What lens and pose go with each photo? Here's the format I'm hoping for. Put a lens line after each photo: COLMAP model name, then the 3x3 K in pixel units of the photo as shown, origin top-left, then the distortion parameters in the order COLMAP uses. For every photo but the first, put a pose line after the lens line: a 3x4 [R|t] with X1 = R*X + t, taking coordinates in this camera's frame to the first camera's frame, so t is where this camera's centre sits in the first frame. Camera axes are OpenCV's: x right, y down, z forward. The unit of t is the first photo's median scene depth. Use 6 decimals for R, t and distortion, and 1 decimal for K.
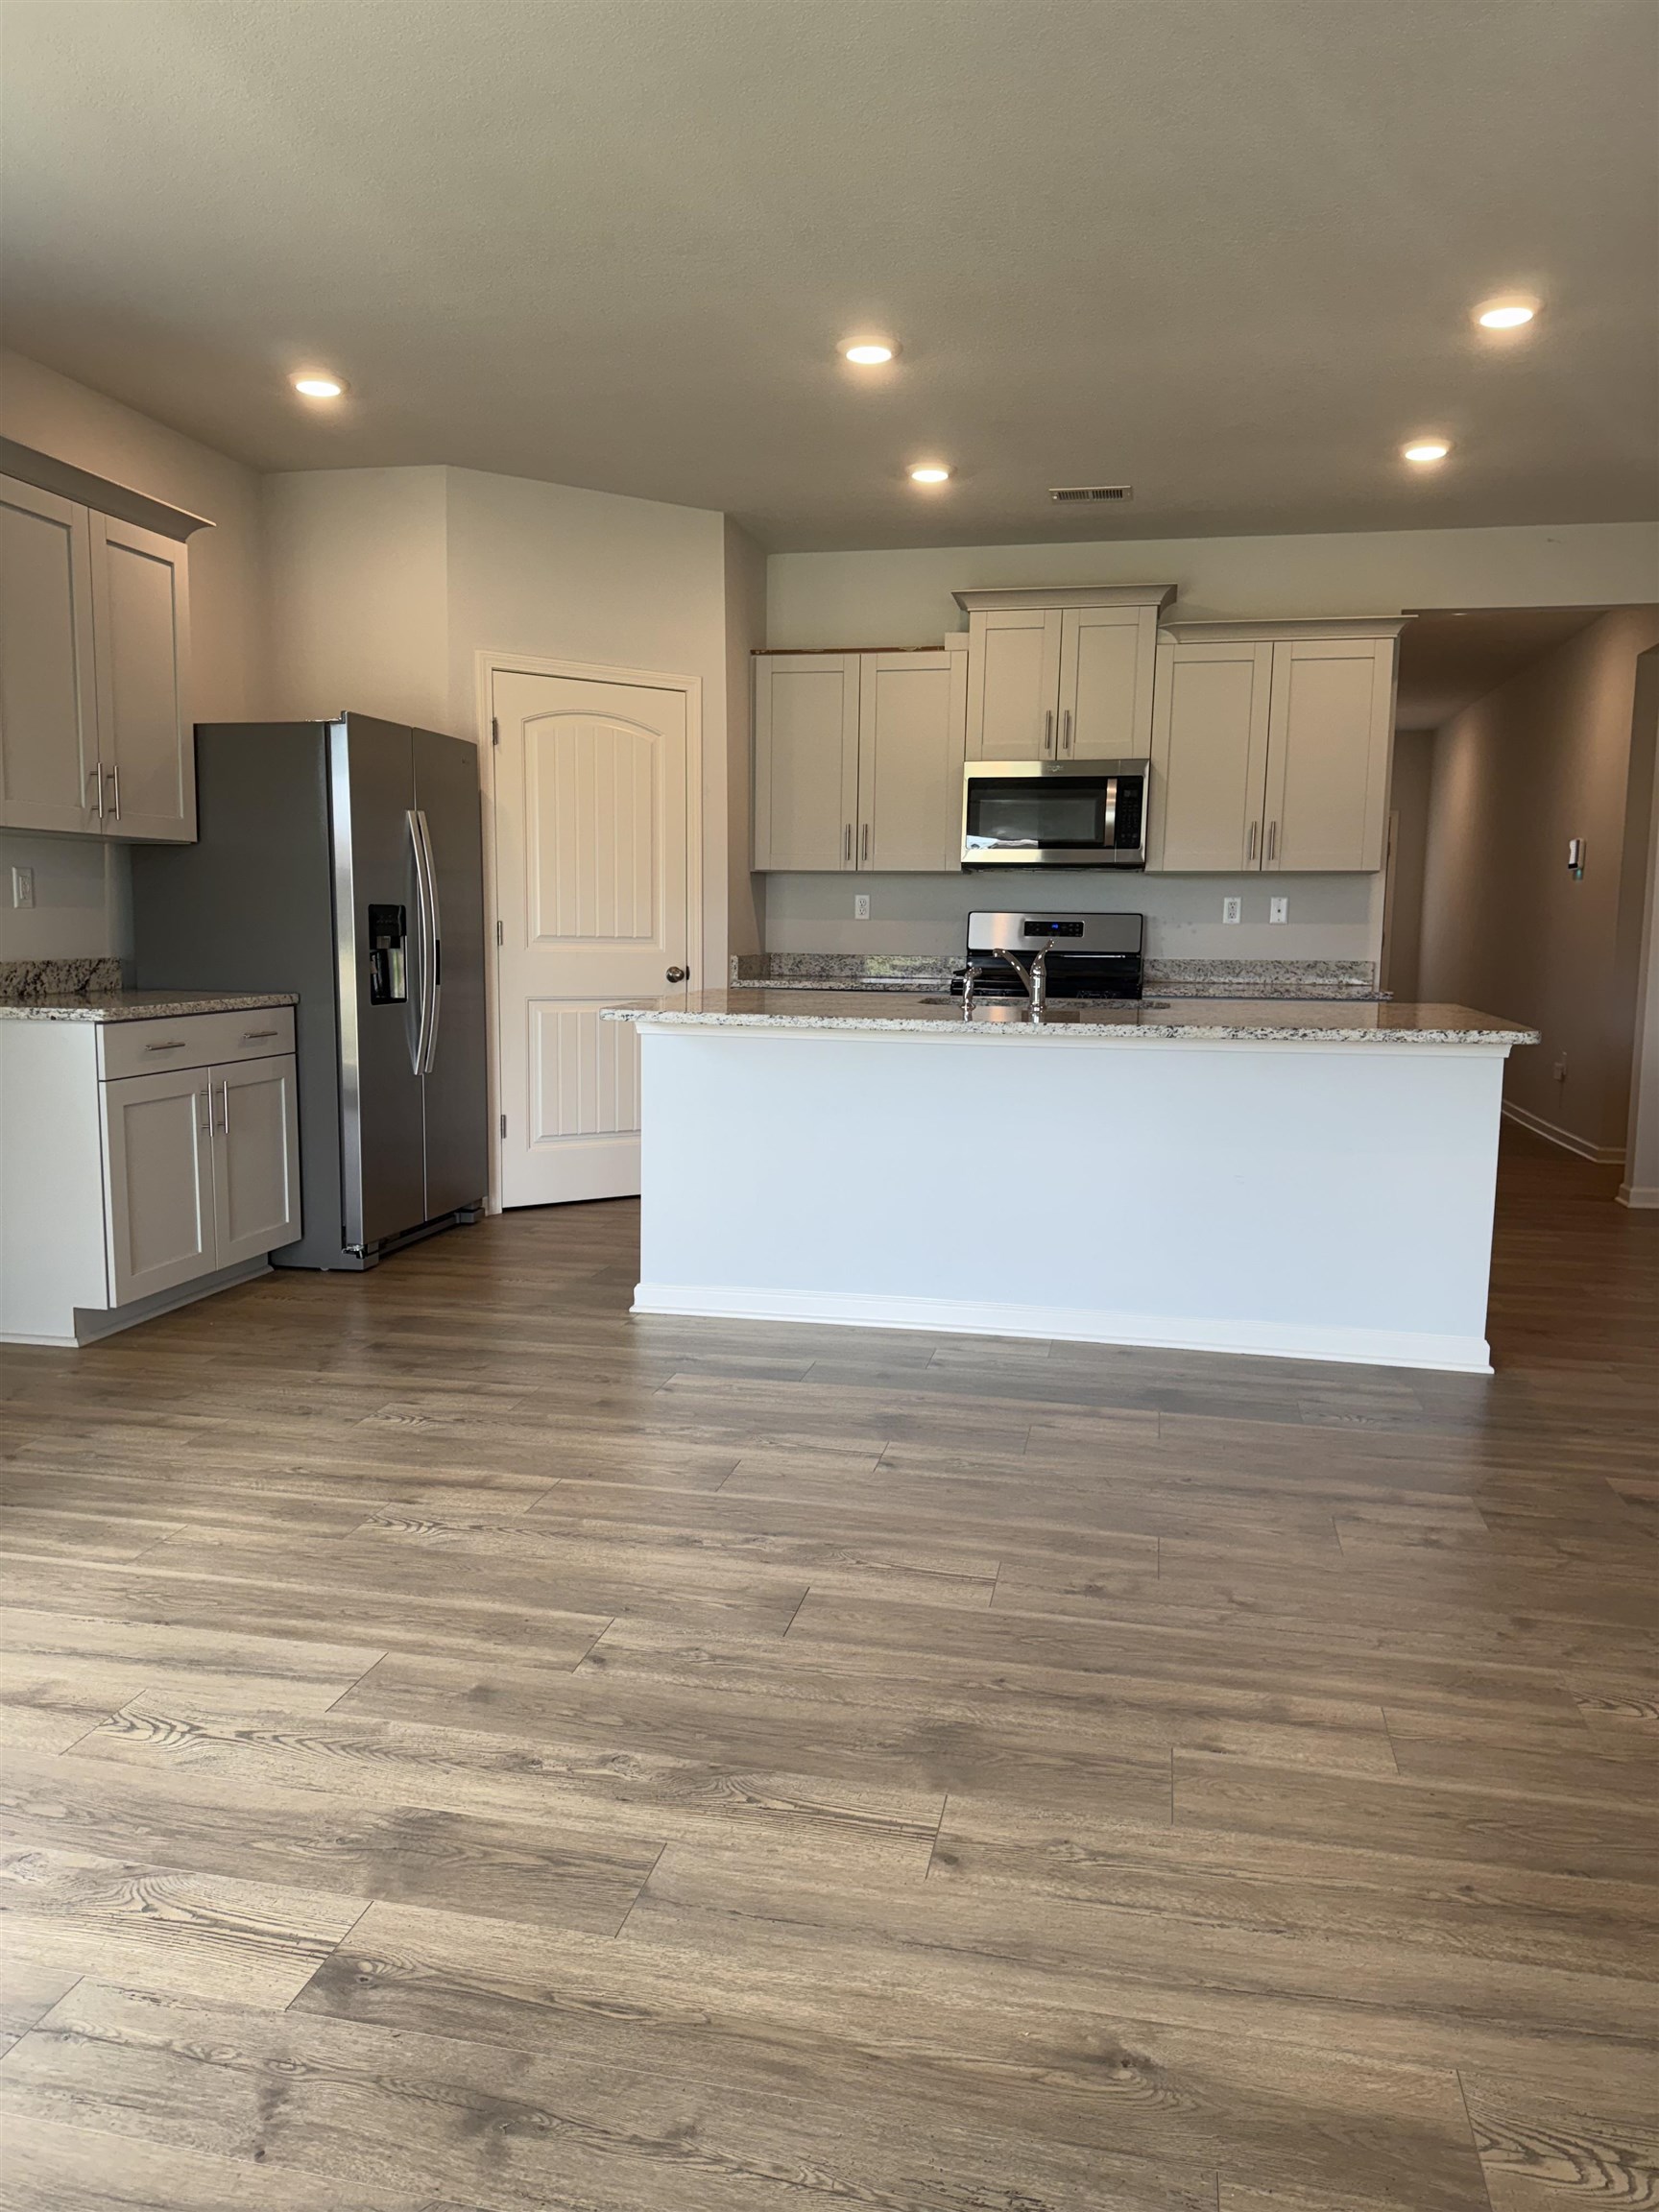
lens RADIAL K [[1554.5, 0, 829.5], [0, 1554.5, 1106.0], [0, 0, 1]] dist [0.131819, -0.233256]
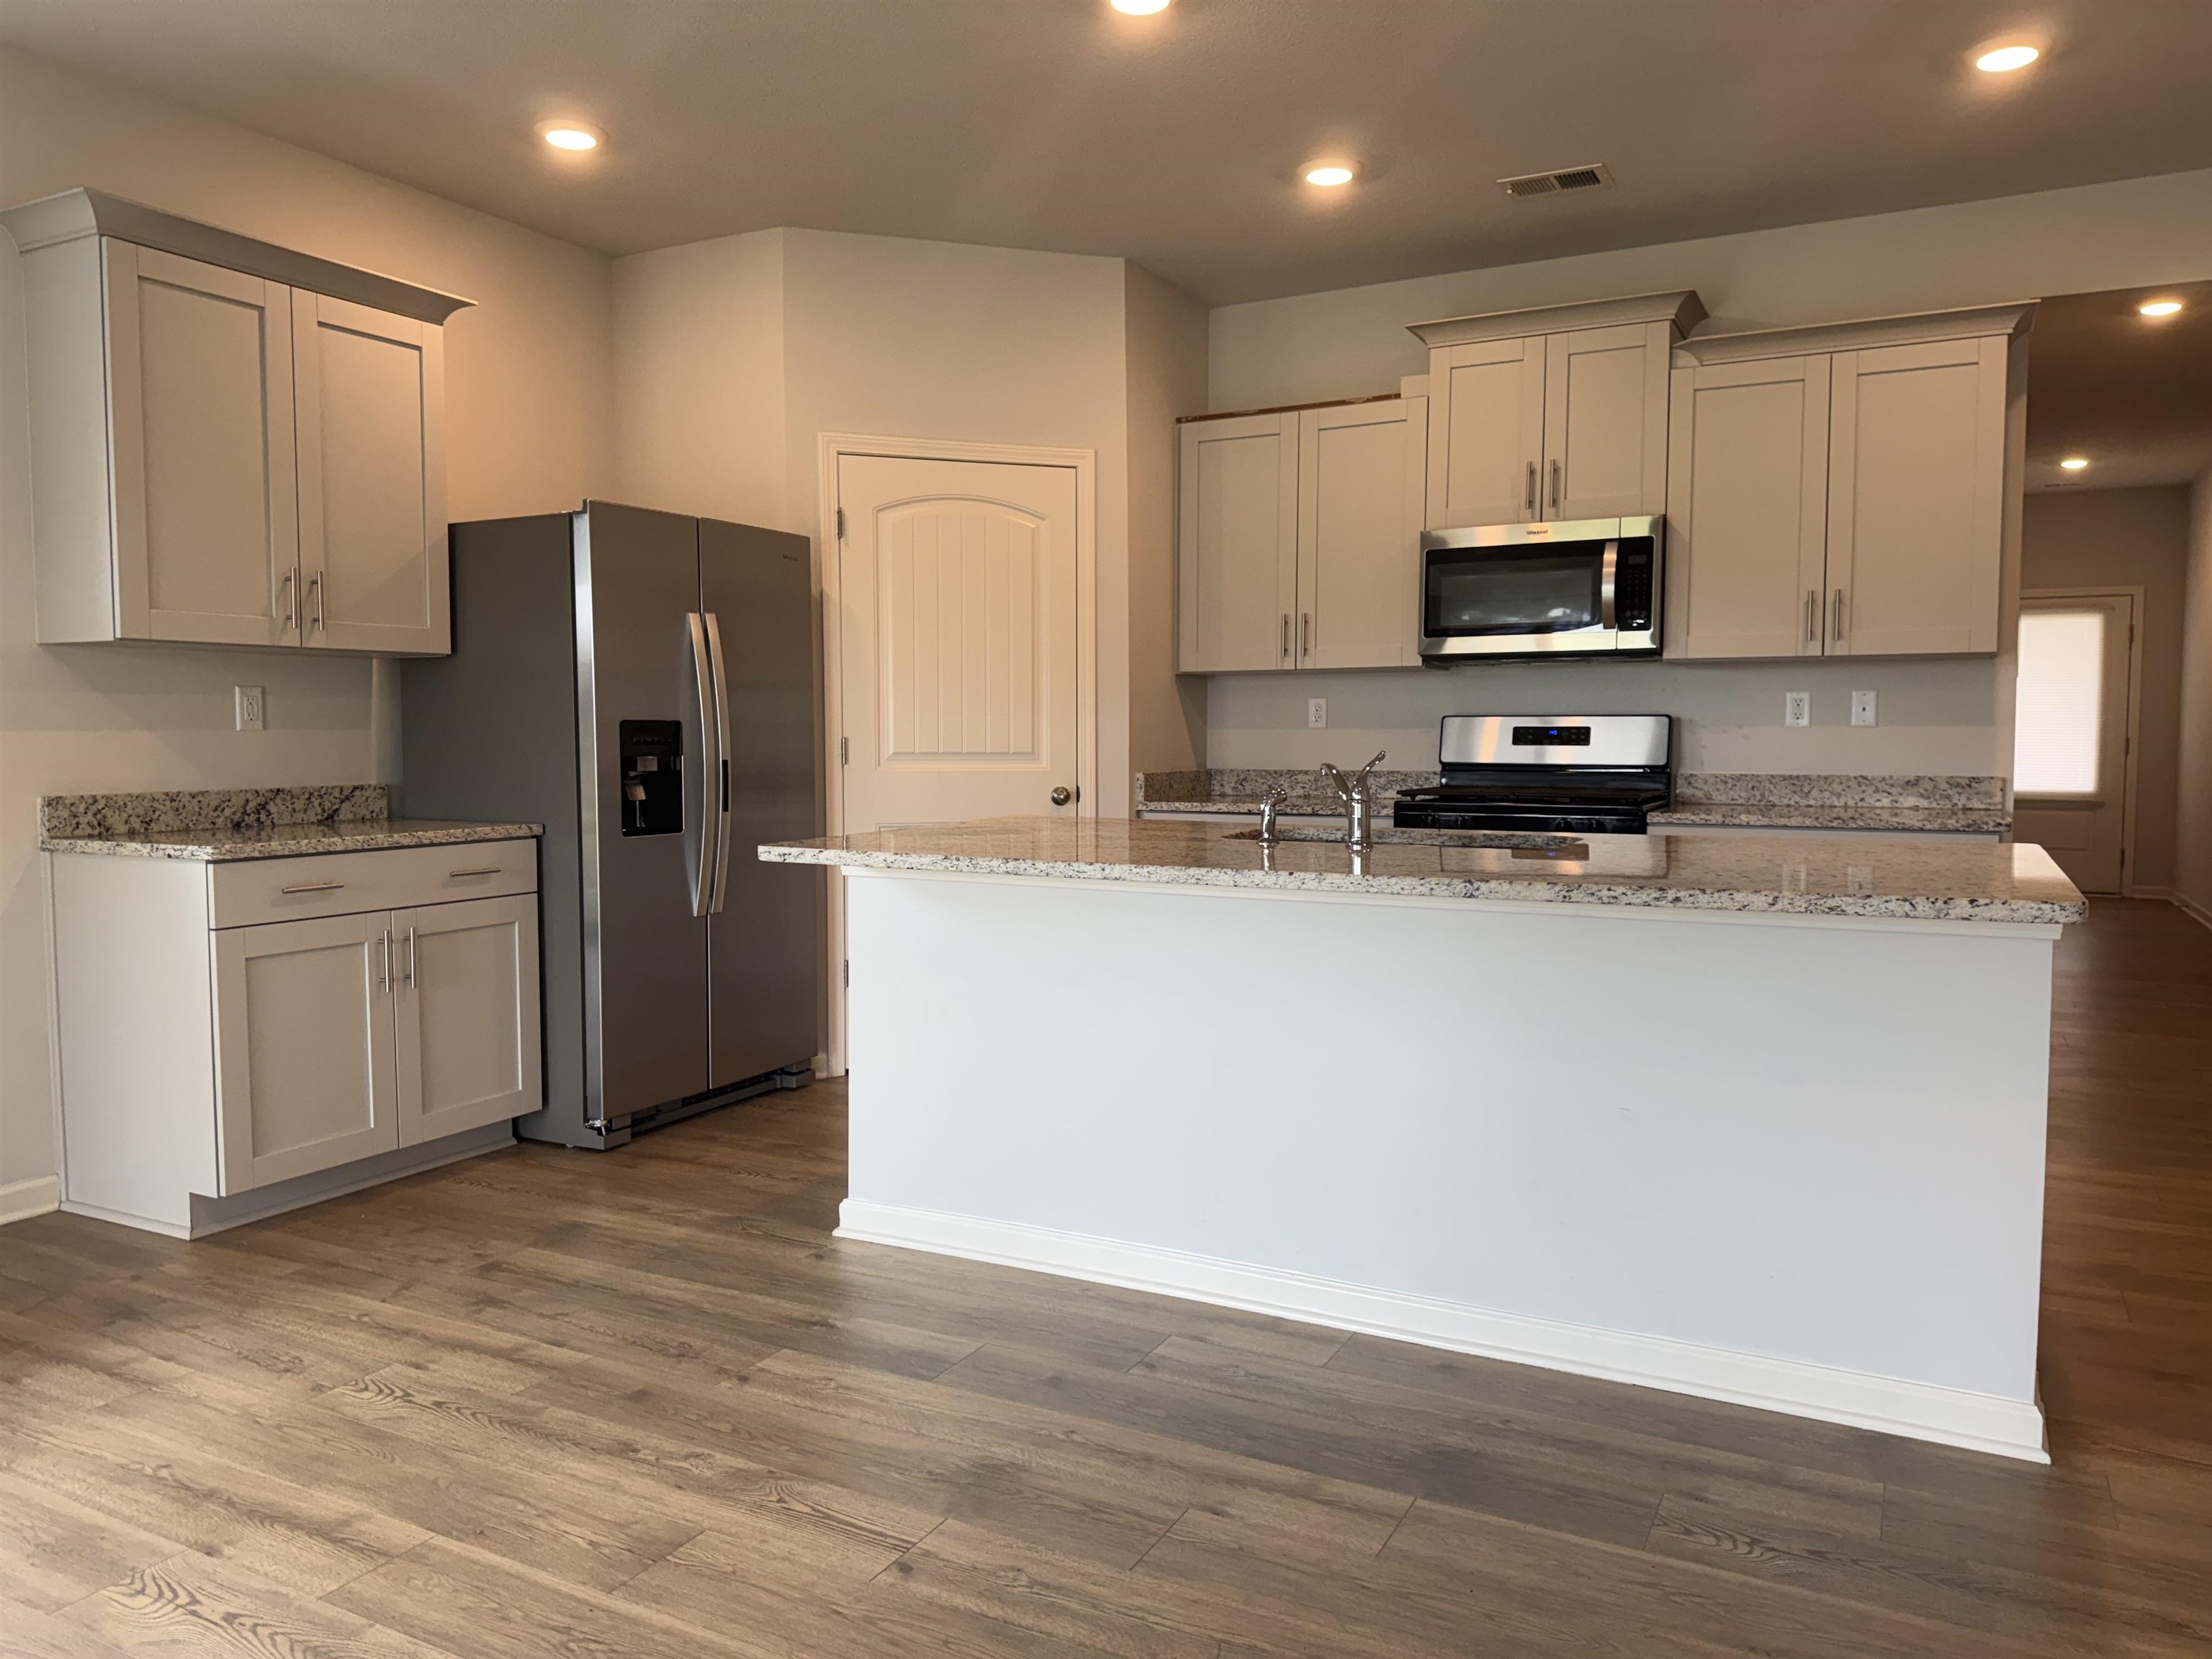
lens RADIAL K [[1538.9, 0, 1131.6], [0, 1538.9, 818.5], [0, 0, 1]] dist [0.038216, -0.052462]
pose [[0.960965, 0.000873, -0.276668, 0.206234], [-0.018742, 0.997903, -0.061951, -0.027281], [0.276034, 0.064719, 0.958966, 0.270299]]
